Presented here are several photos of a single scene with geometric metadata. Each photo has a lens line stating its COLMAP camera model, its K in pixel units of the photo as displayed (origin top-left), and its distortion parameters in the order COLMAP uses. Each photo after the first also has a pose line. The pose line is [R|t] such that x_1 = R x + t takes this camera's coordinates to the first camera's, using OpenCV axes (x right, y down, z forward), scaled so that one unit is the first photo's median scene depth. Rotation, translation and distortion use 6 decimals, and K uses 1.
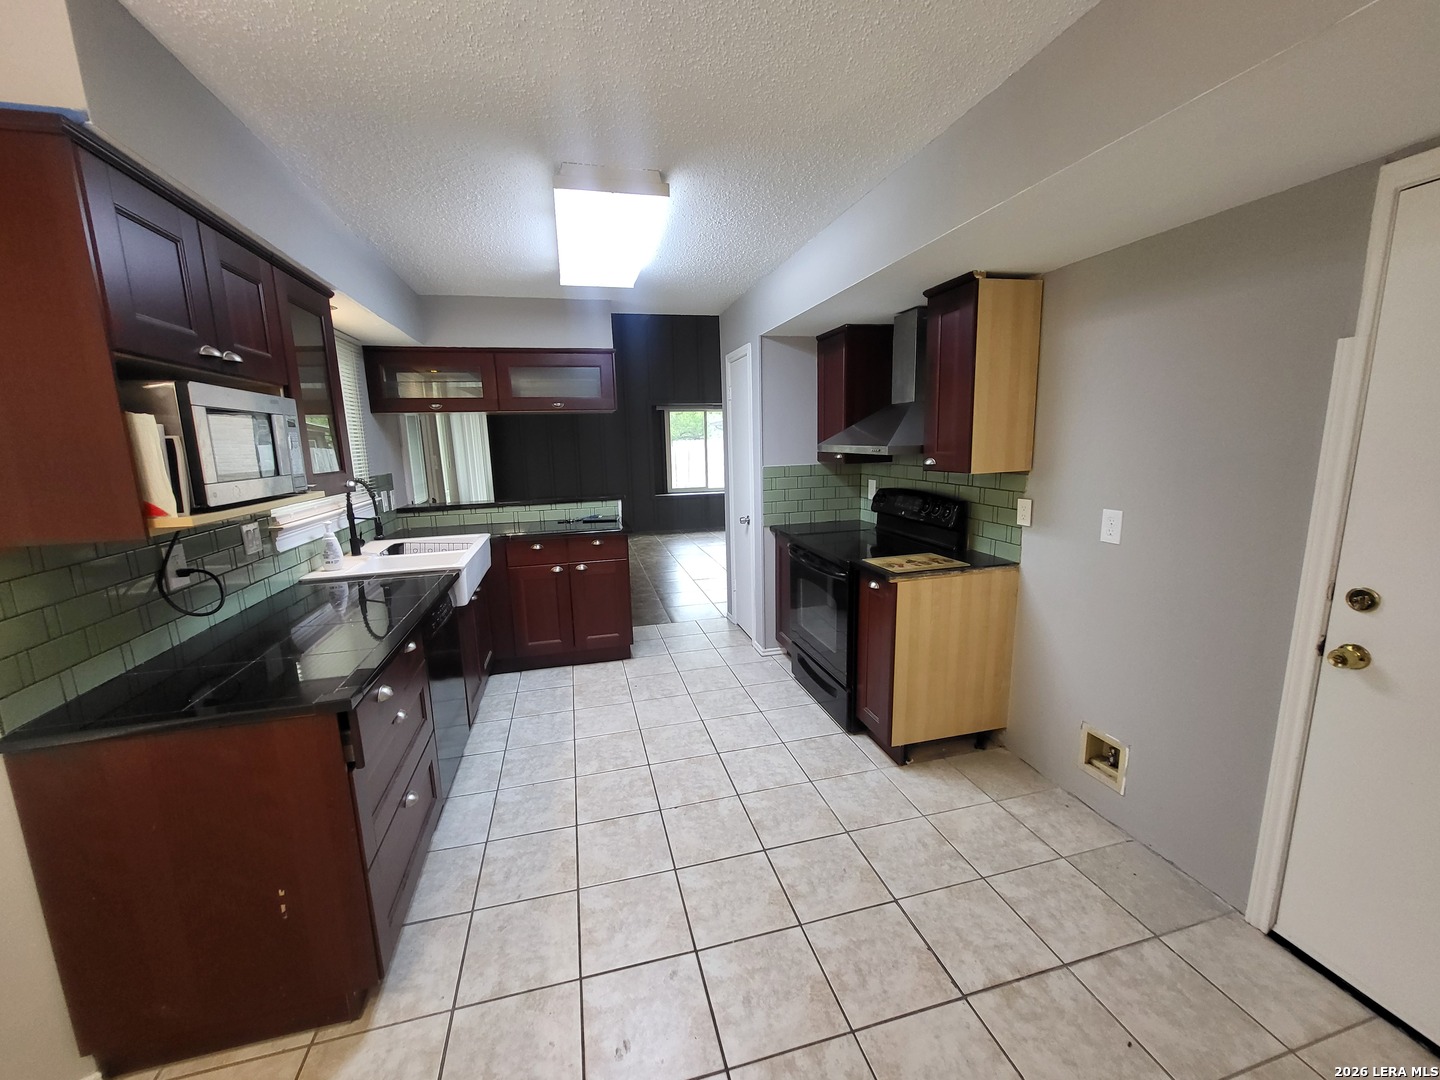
lens RADIAL K [[561.1, 0, 712.8], [0, 561.1, 539.2], [0, 0, 1]] dist [-0.000197, -0.000321]
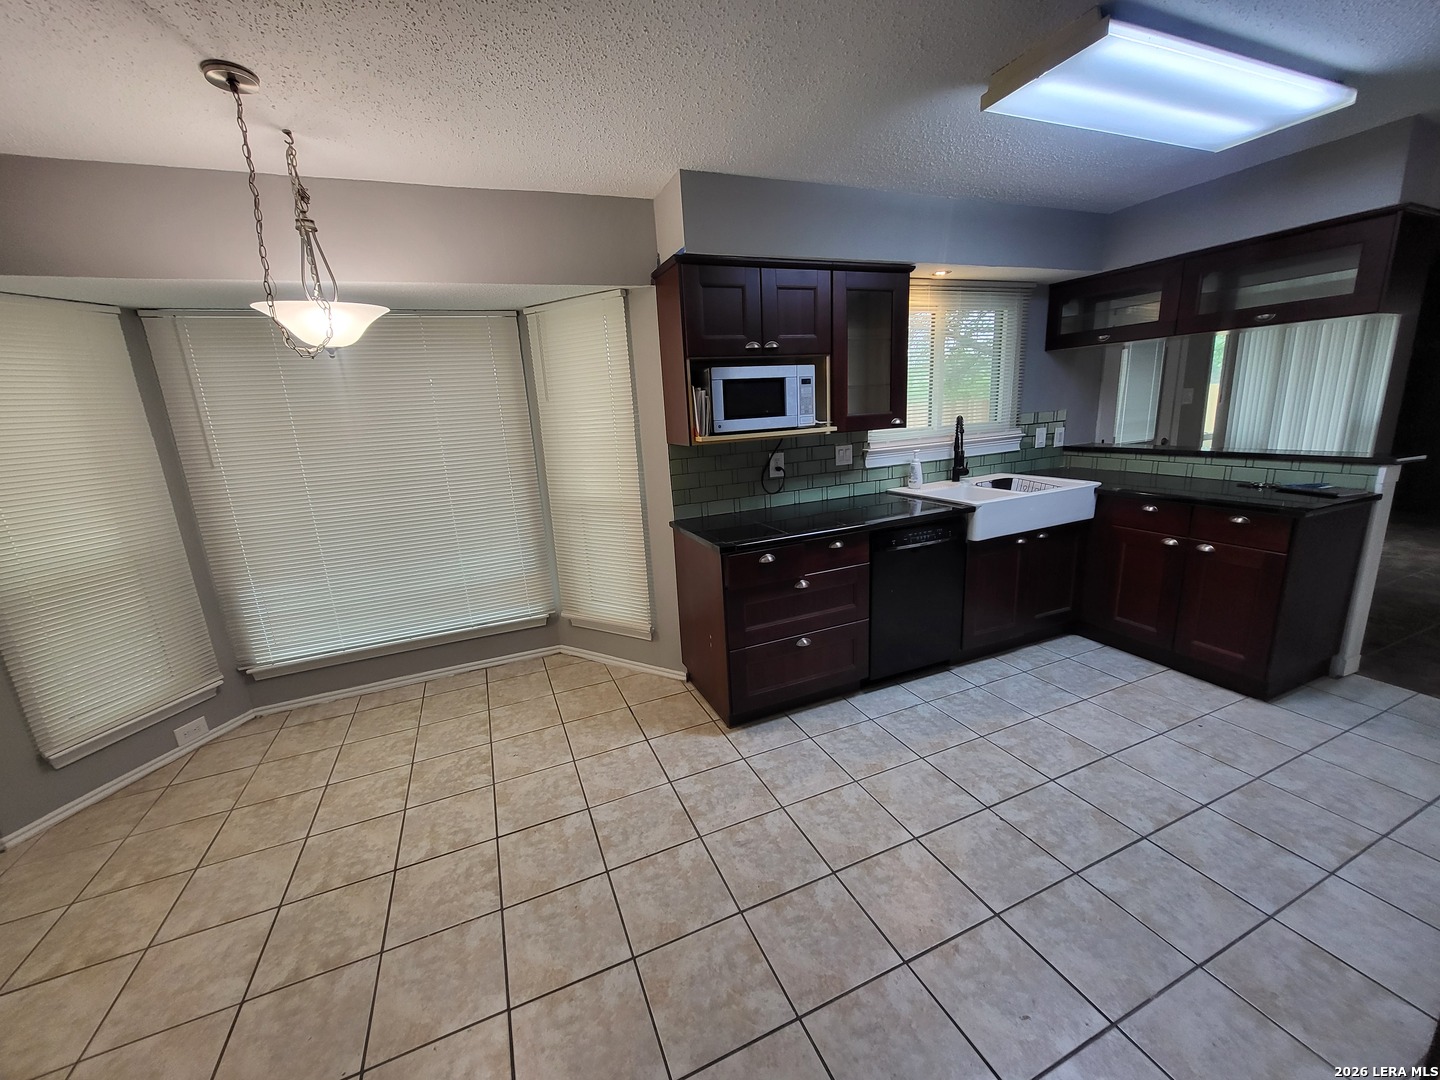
lens RADIAL K [[561.1, 0, 712.8], [0, 561.1, 539.2], [0, 0, 1]] dist [-0.000197, -0.000321]
pose [[0.149854, 0.246545, -0.957475, 0.639326], [-0.121931, 0.965627, 0.229561, -0.088607], [0.981161, 0.082346, 0.174764, 0.410217]]
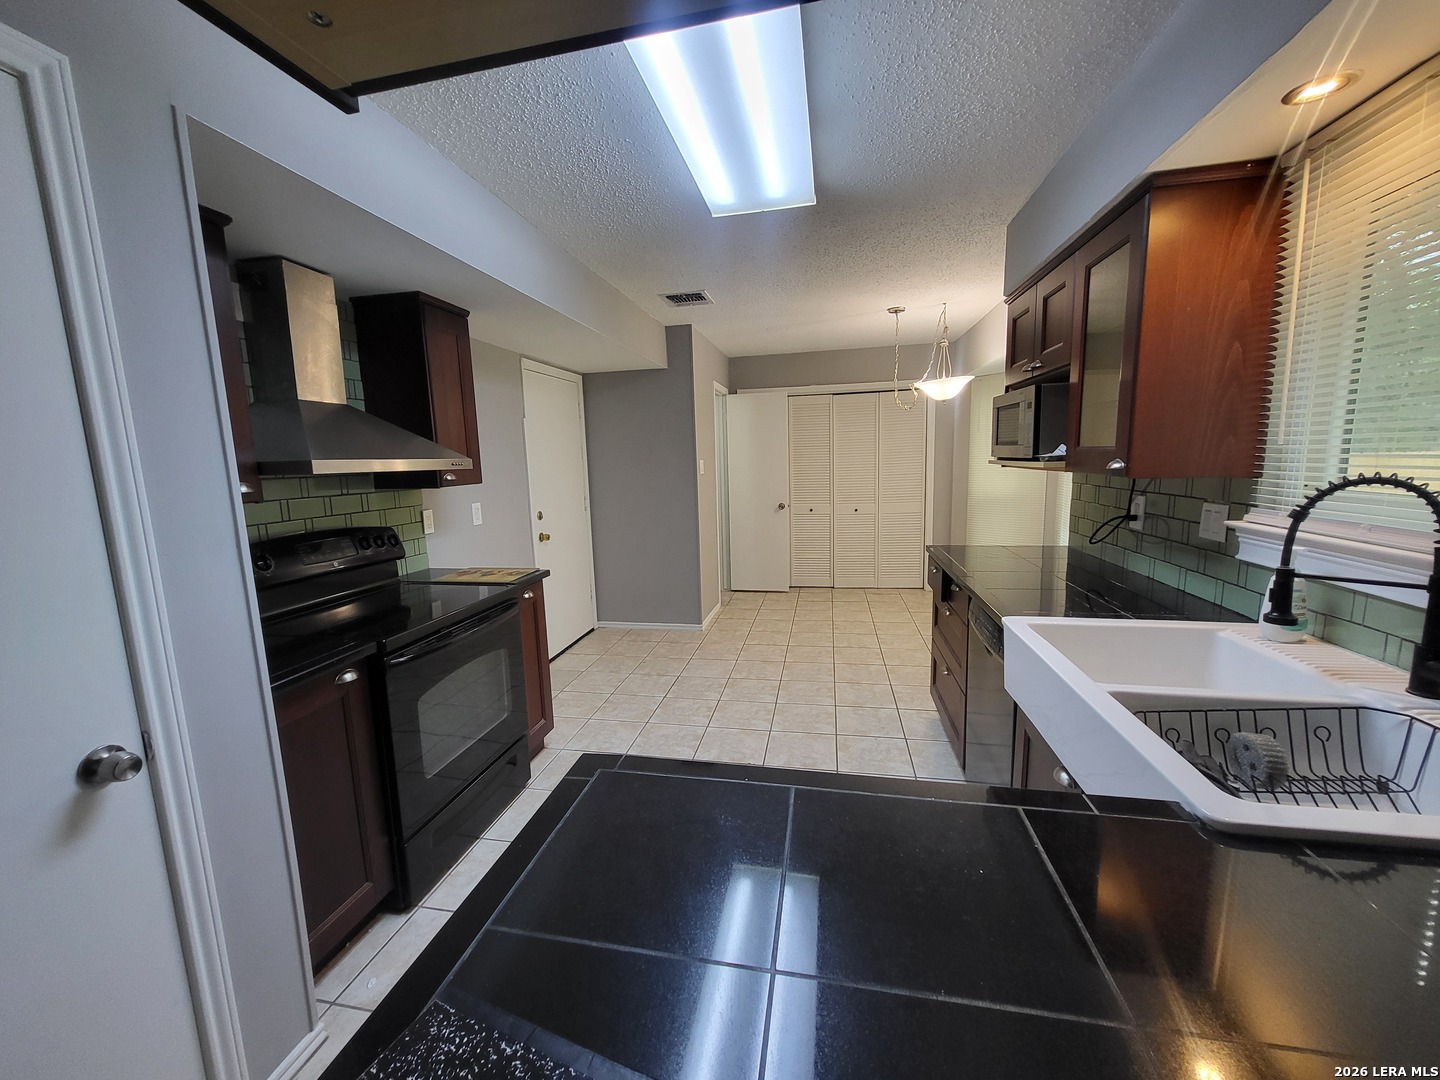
lens RADIAL K [[561.1, 0, 712.8], [0, 561.1, 539.2], [0, 0, 1]] dist [-0.000197, -0.000321]
pose [[-0.896765, -0.009944, 0.442396, -0.535391], [0.130174, 0.949583, 0.285215, -0.303777], [-0.422928, 0.313359, -0.850258, 2.002592]]
